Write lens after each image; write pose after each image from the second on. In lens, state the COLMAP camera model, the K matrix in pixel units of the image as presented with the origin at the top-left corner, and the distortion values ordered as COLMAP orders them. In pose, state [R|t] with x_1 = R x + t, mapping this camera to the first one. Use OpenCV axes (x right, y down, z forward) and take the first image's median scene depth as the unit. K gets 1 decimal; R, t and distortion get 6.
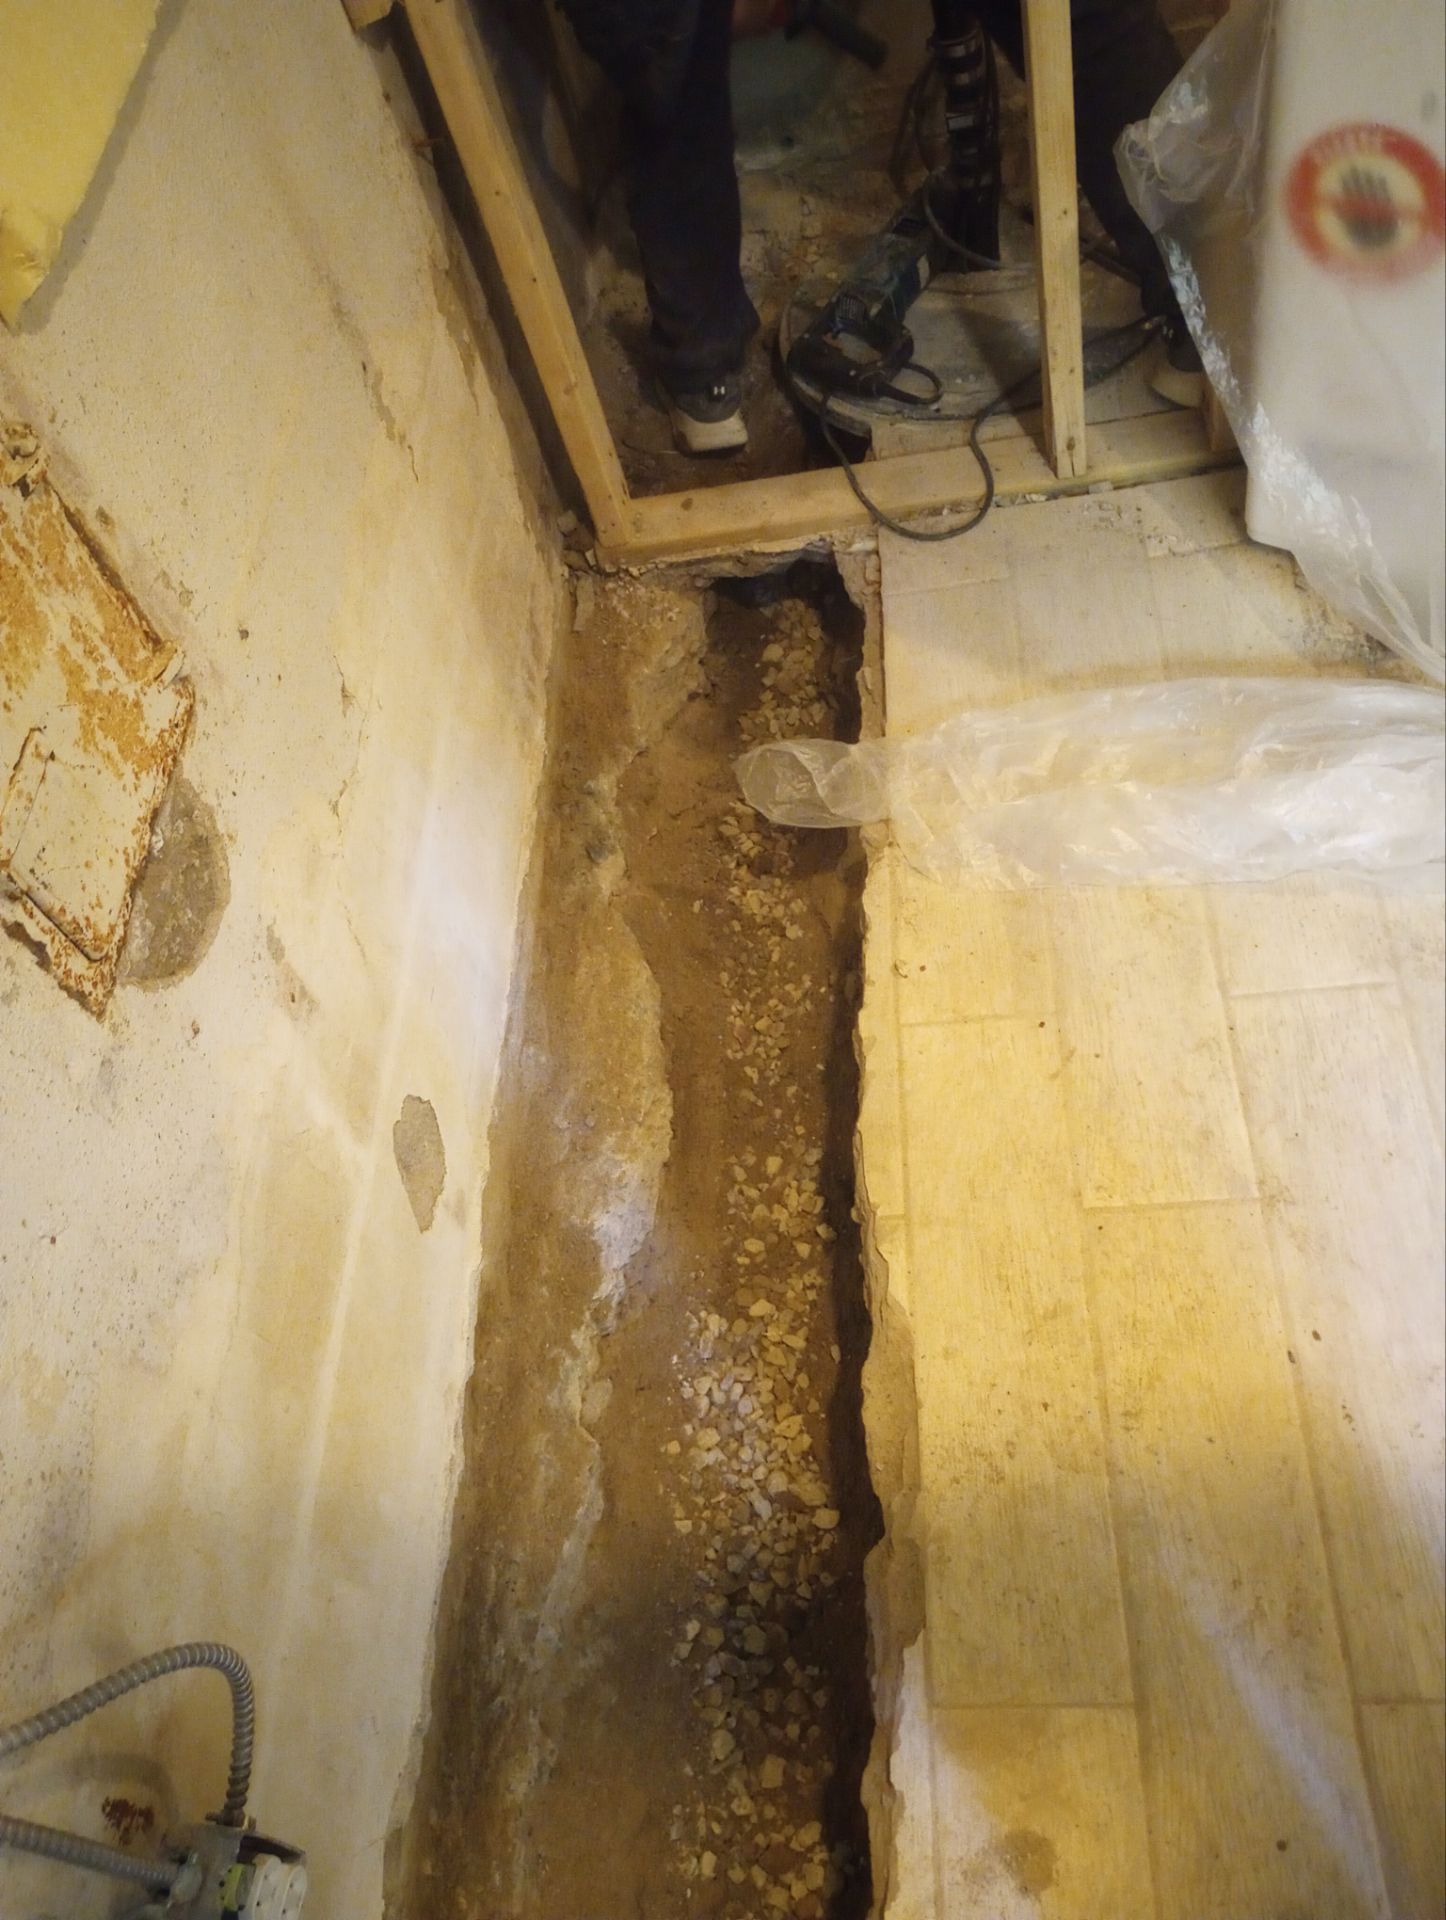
lens RADIAL K [[1598.1, 0, 714.8], [0, 1598.1, 958.9], [0, 0, 1]] dist [0.074041, -0.094557]
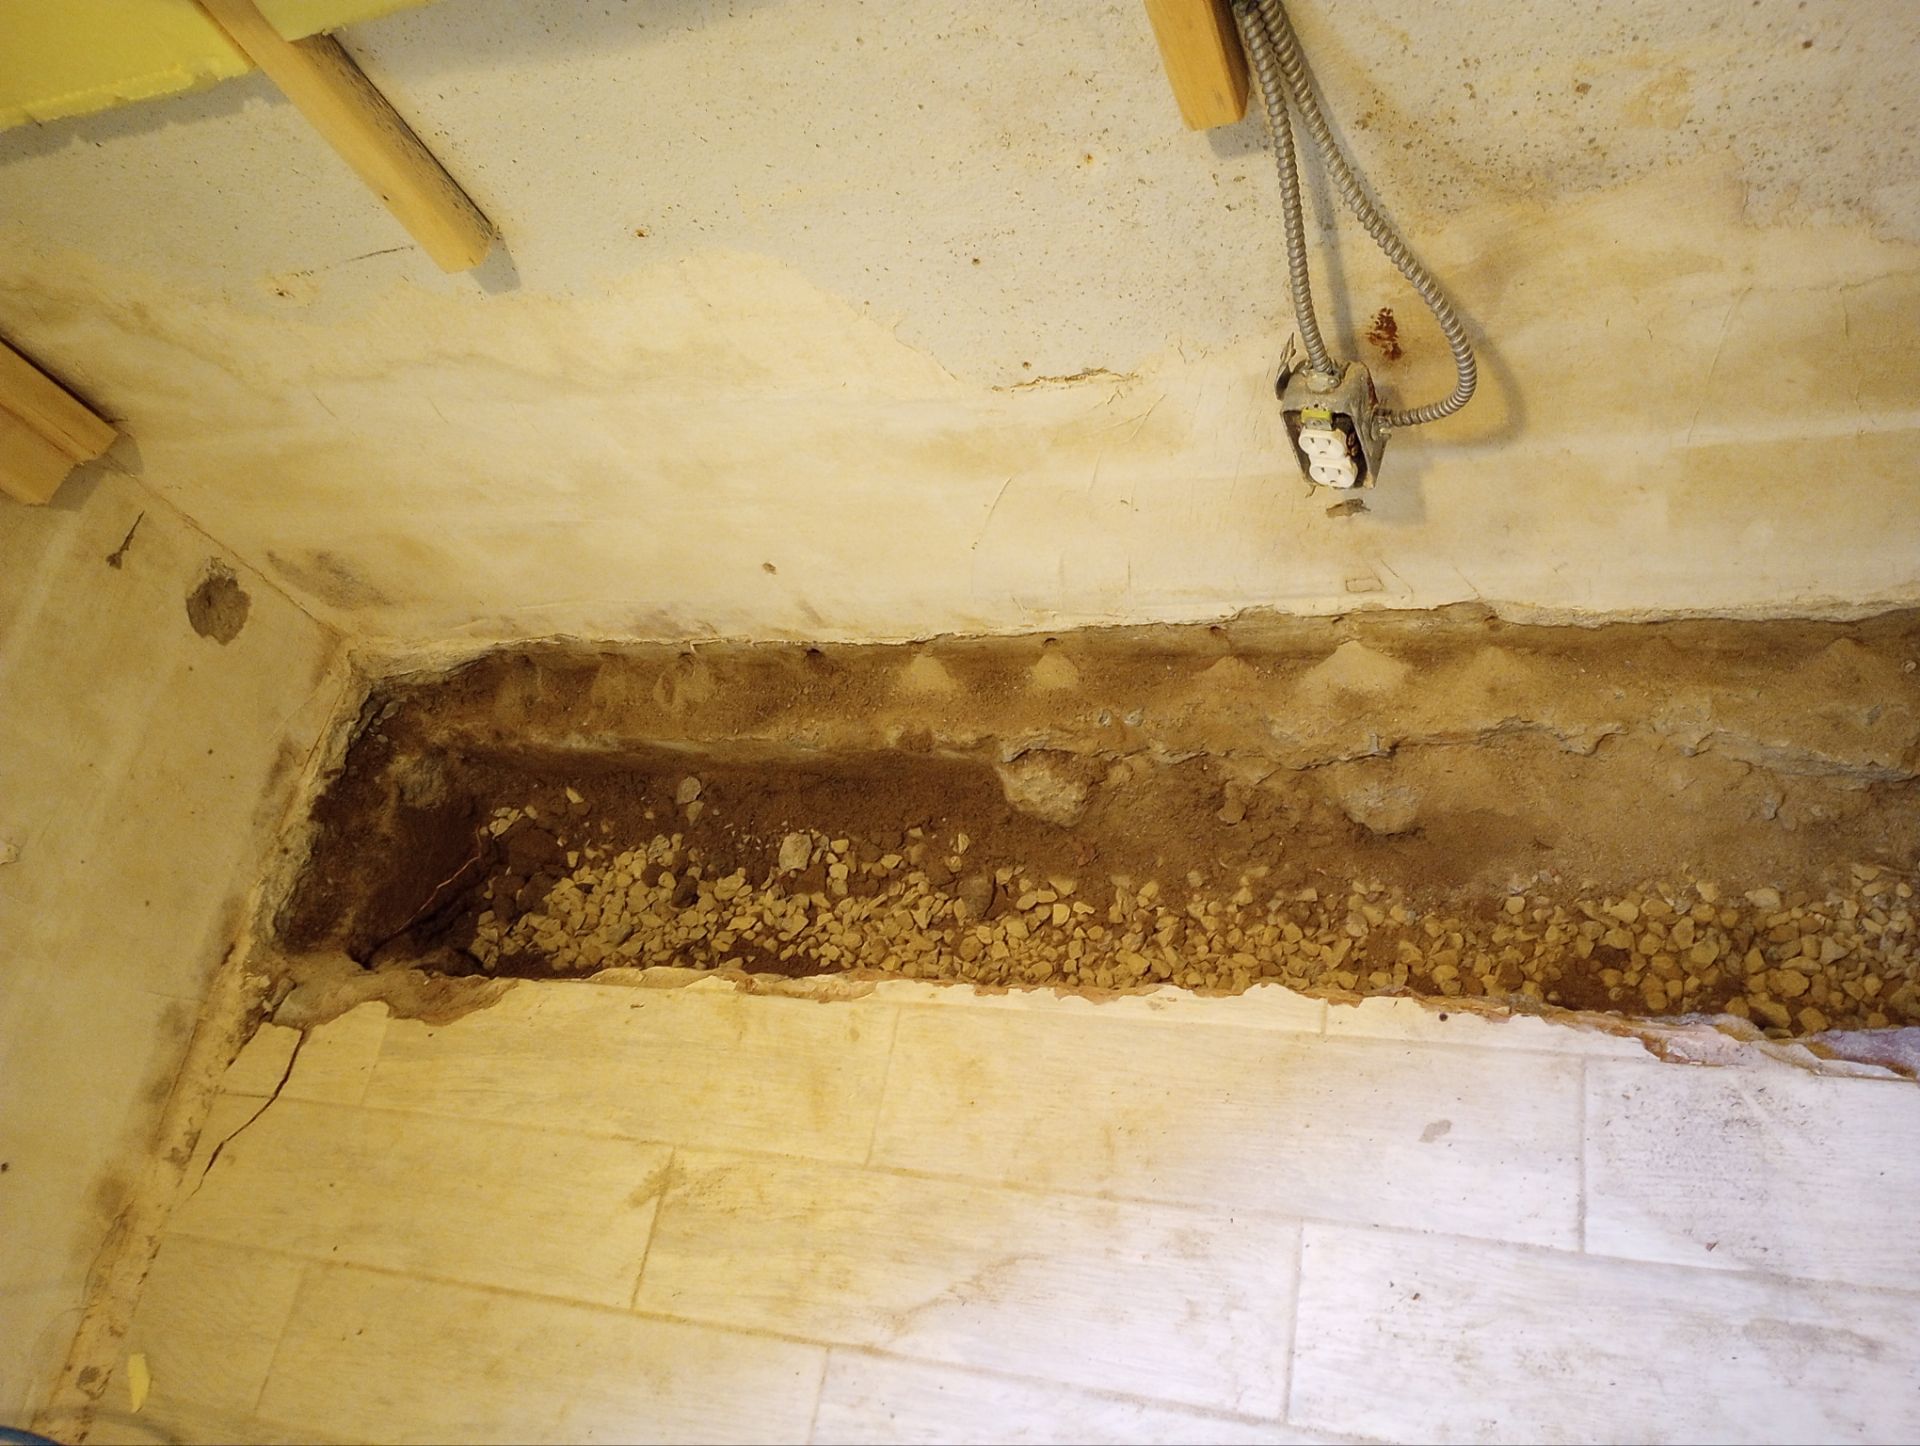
lens RADIAL K [[1598.1, 0, 965.9], [0, 1598.1, 724.6], [0, 0, 1]] dist [0.074041, -0.094557]
pose [[-0.074429, 0.963994, -0.255294, 0.184813], [-0.530328, 0.178539, 0.828780, -0.192361], [0.844519, 0.197075, 0.497945, 0.081341]]
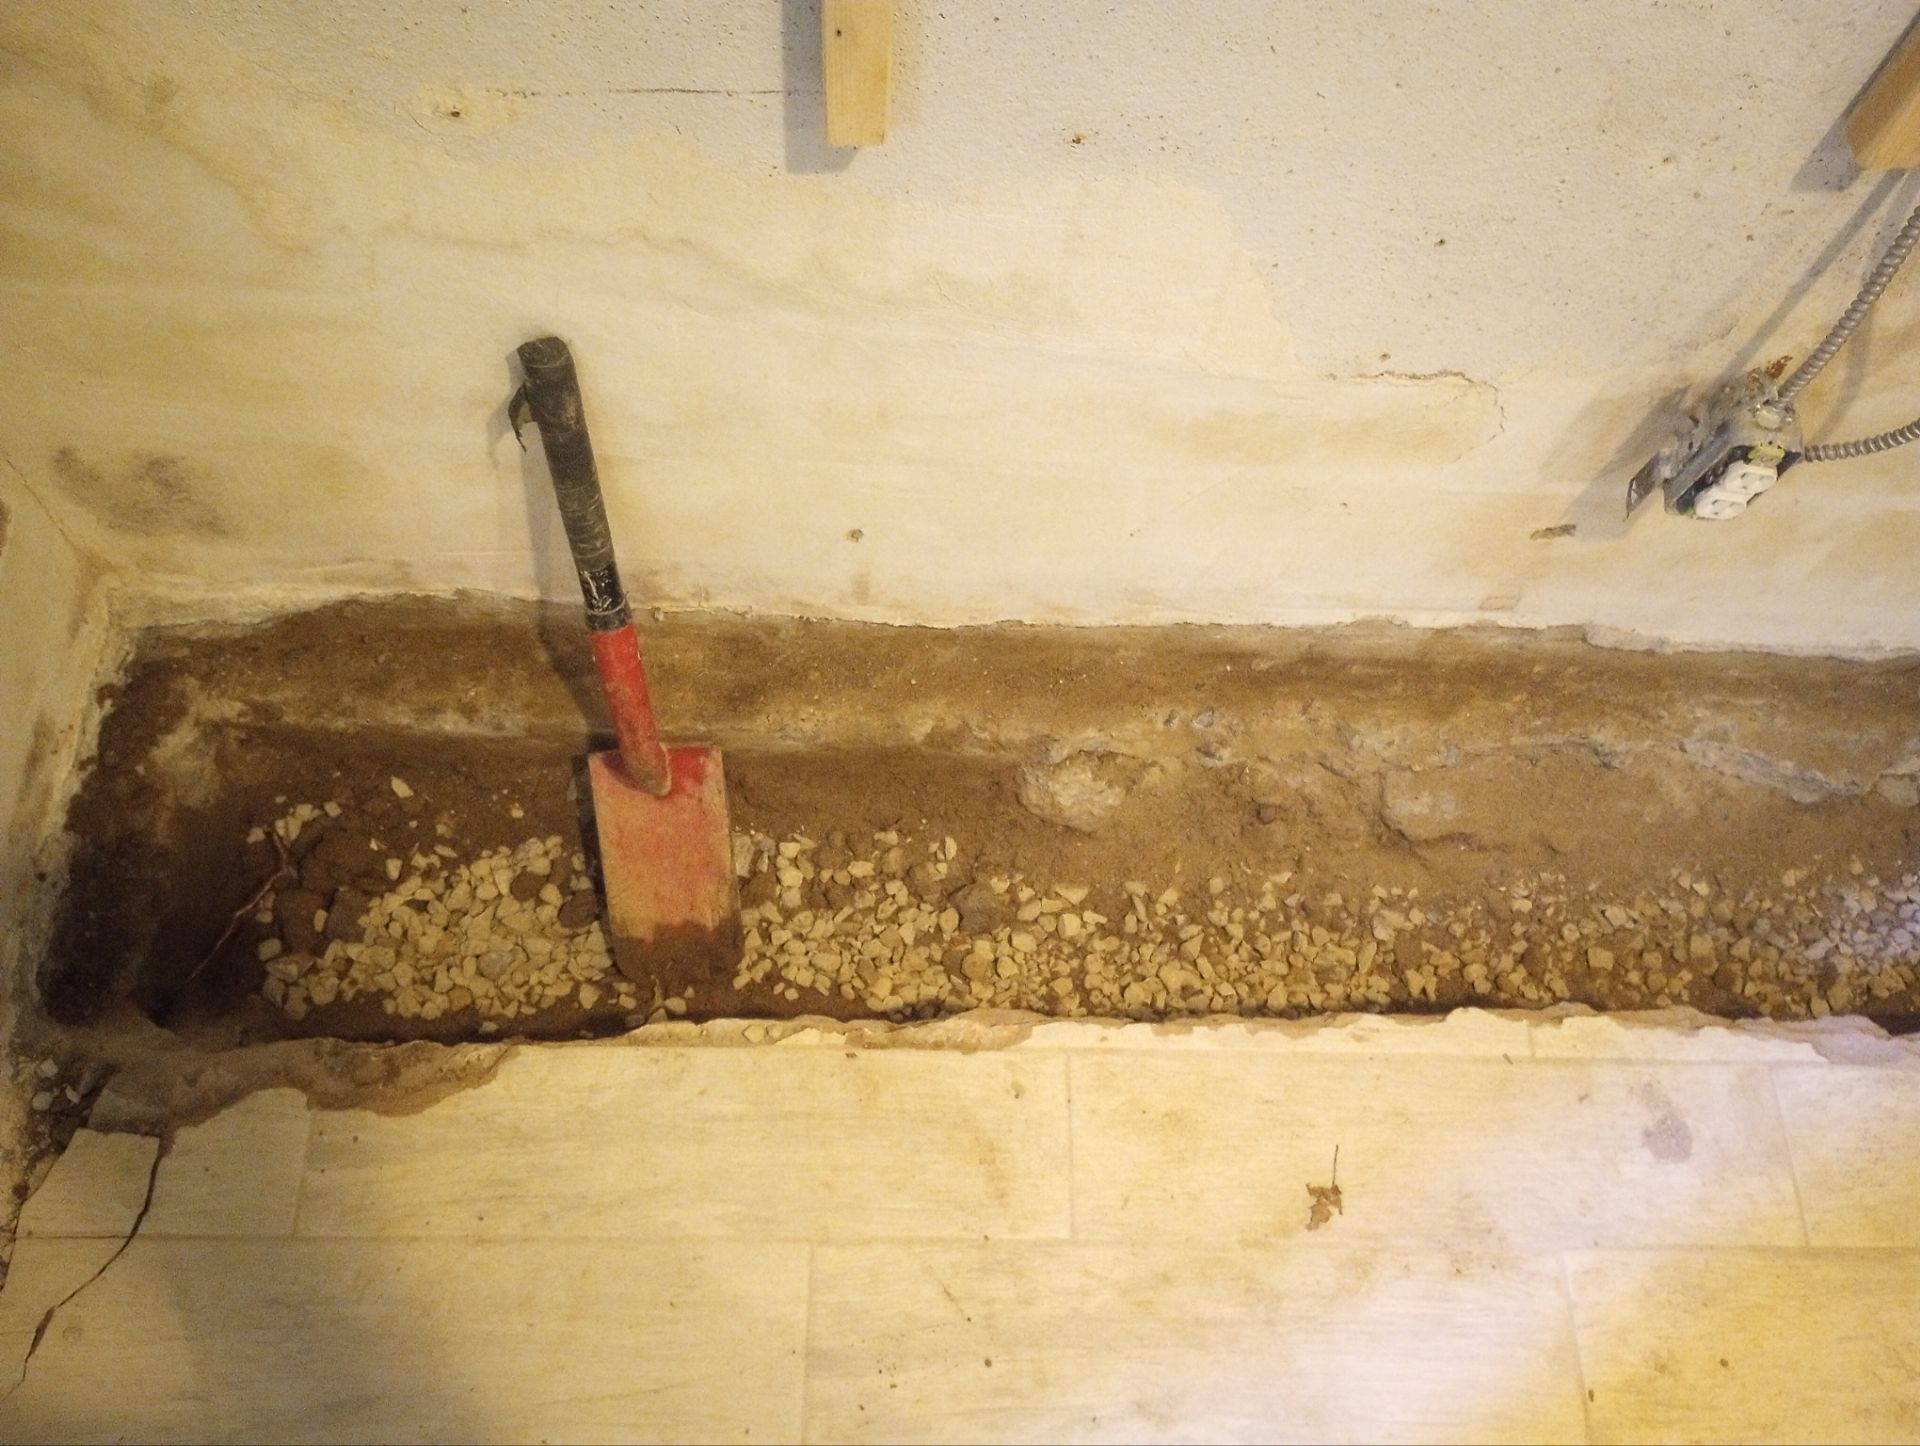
lens RADIAL K [[1598.1, 0, 965.9], [0, 1598.1, 724.9], [0, 0, 1]] dist [0.074041, -0.094557]
pose [[0.017678, 0.975375, -0.219842, 0.116751], [-0.861392, 0.126492, 0.491938, 0.296149], [0.507633, 0.180674, 0.842417, -0.237608]]
